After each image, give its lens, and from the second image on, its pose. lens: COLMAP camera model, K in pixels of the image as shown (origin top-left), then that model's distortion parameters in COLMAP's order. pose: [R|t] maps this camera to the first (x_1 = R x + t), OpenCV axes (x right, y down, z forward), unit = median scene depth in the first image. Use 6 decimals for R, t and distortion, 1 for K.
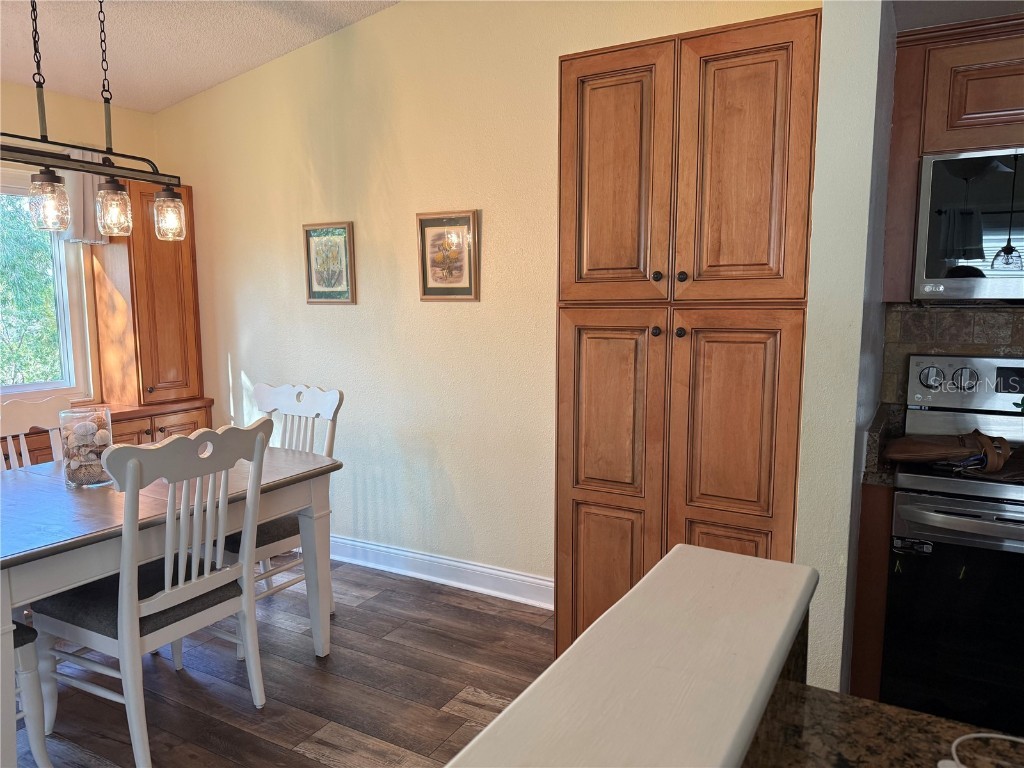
lens RADIAL K [[720.7, 0, 510.8], [0, 720.7, 389.8], [0, 0, 1]] dist [0.062996, -0.000704]
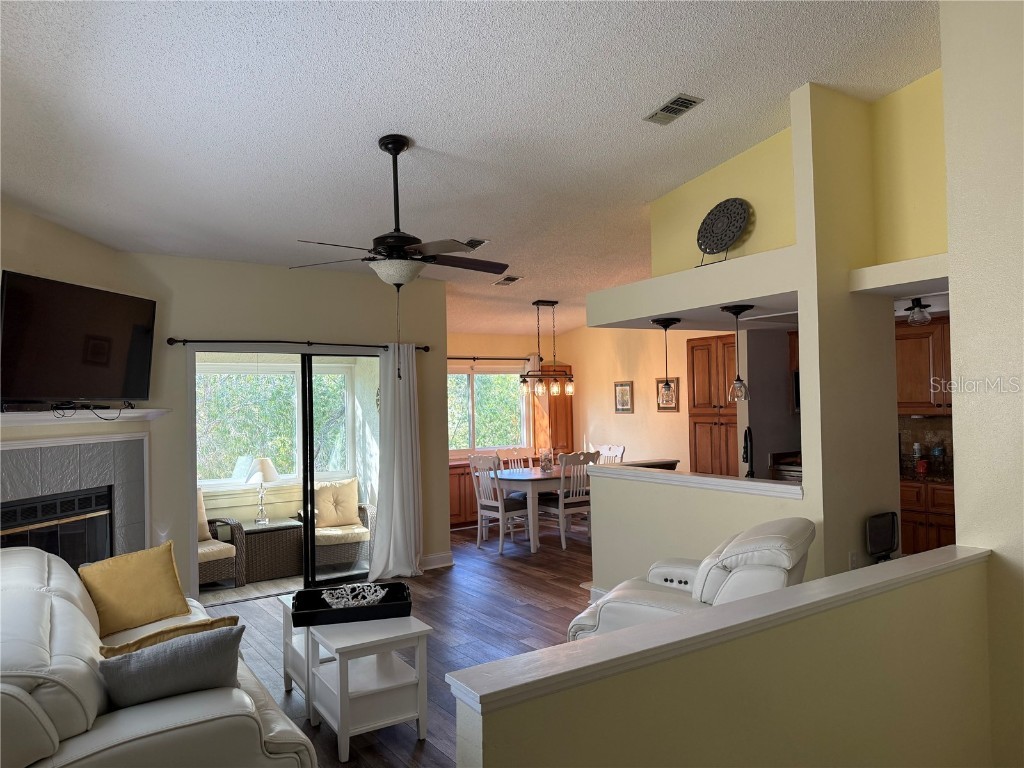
lens RADIAL K [[720.7, 0, 510.8], [0, 720.7, 389.8], [0, 0, 1]] dist [0.062996, -0.000704]
pose [[0.899820, -0.025278, -0.435528, 0.737800], [-0.032572, 0.991641, -0.124849, 0.186491], [0.435044, 0.126528, 0.891475, -2.115245]]
